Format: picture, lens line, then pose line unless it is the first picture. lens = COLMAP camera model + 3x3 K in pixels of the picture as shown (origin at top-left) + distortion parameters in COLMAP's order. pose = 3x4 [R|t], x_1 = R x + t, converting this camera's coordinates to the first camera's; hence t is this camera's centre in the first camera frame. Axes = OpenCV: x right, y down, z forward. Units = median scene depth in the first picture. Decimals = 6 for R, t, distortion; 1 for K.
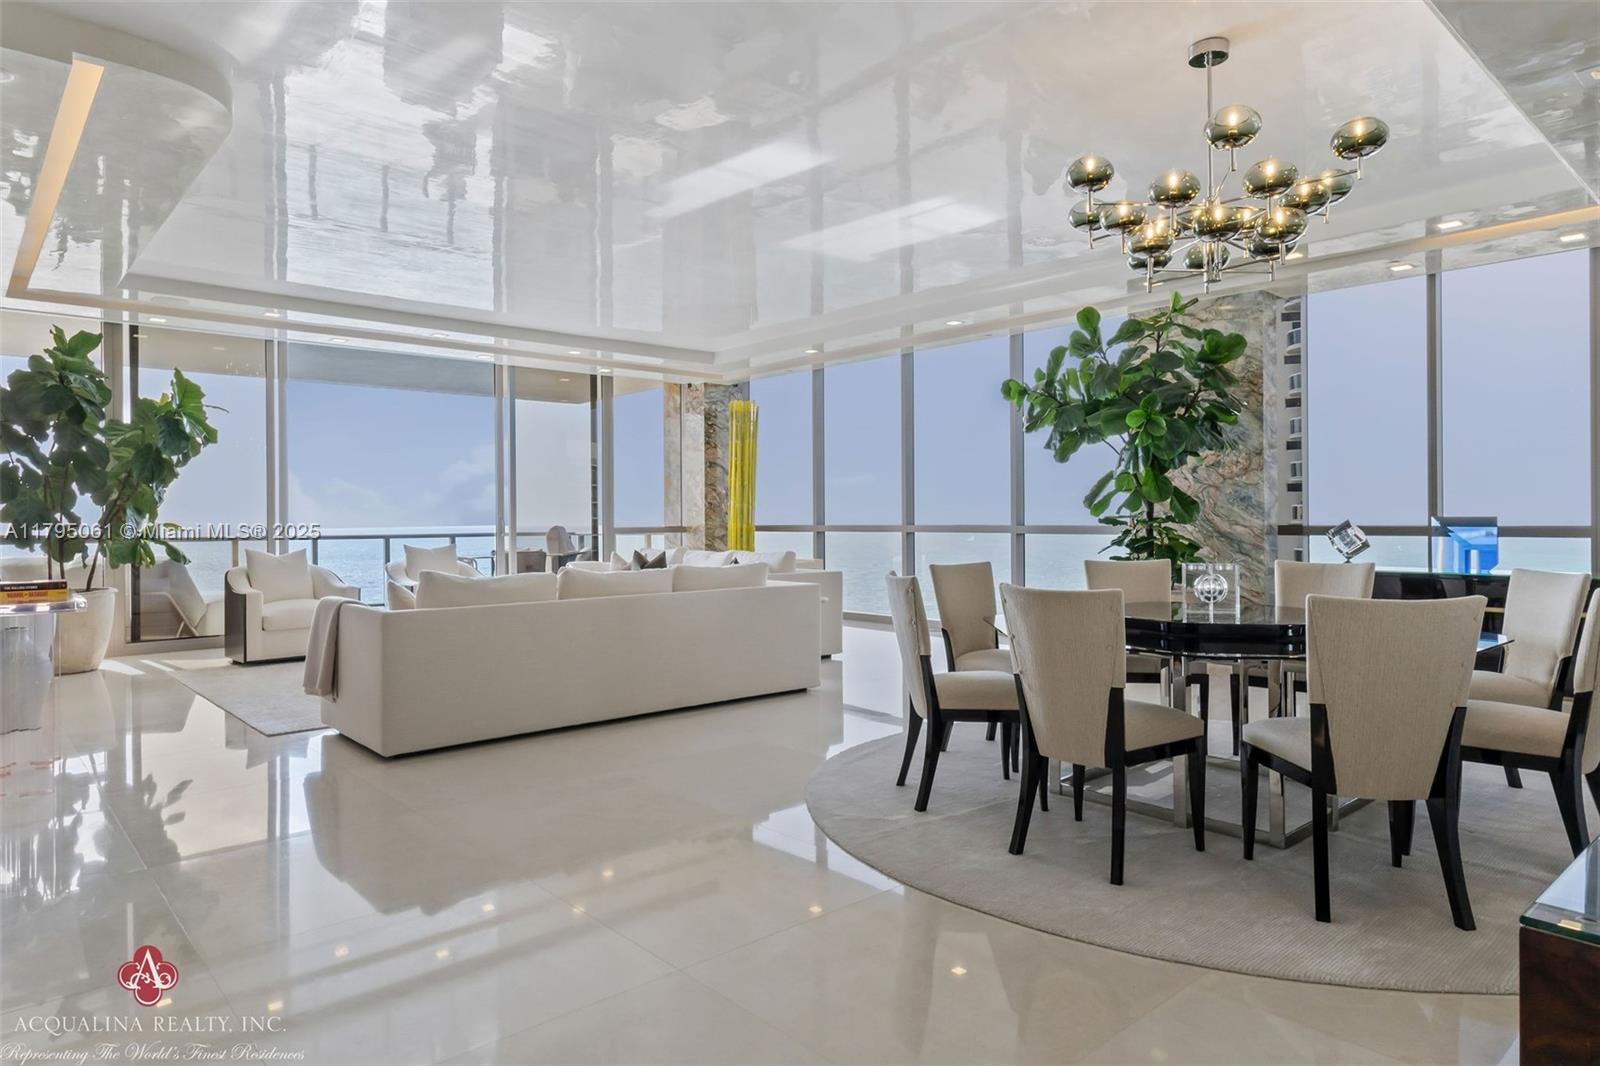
lens RADIAL K [[887.8, 0, 803.6], [0, 887.8, 523.6], [0, 0, 1]] dist [0.011821, -0.000444]
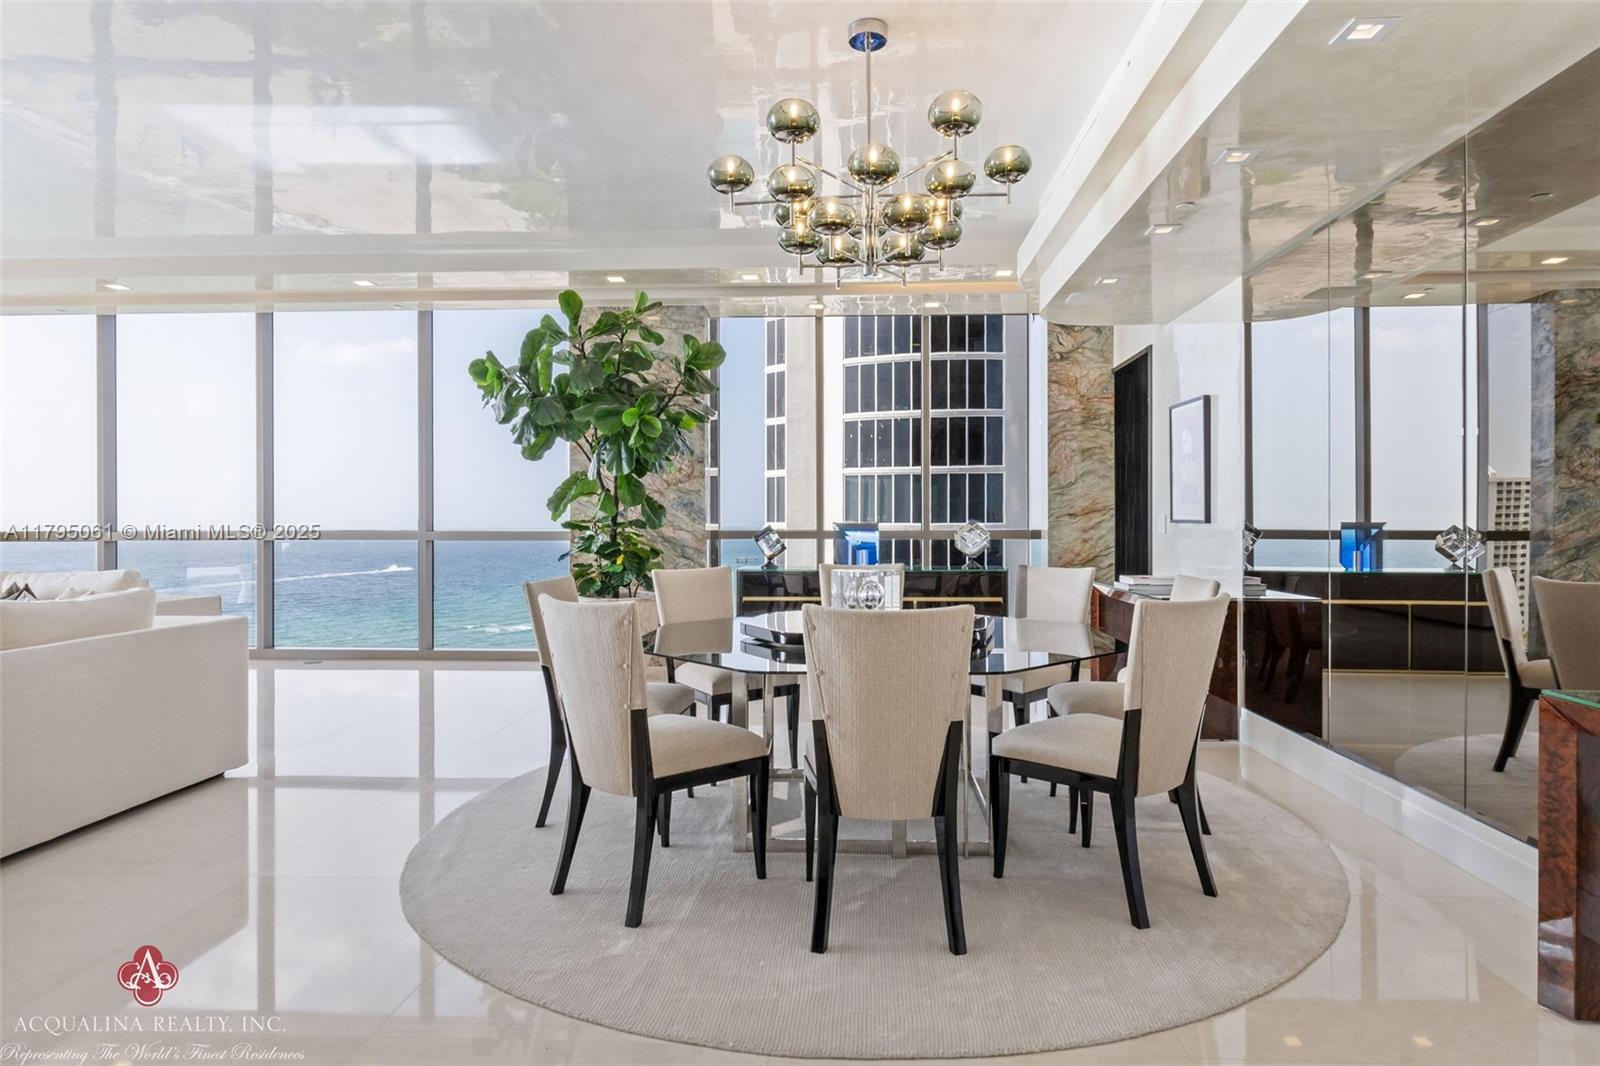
lens RADIAL K [[887.8, 0, 803.6], [0, 887.8, 523.6], [0, 0, 1]] dist [0.011821, -0.000444]
pose [[0.735683, -0.000279, 0.677326, -0.119932], [0.004936, 0.999976, -0.004950, 0.000027], [-0.677308, 0.006985, 0.735666, 0.172291]]
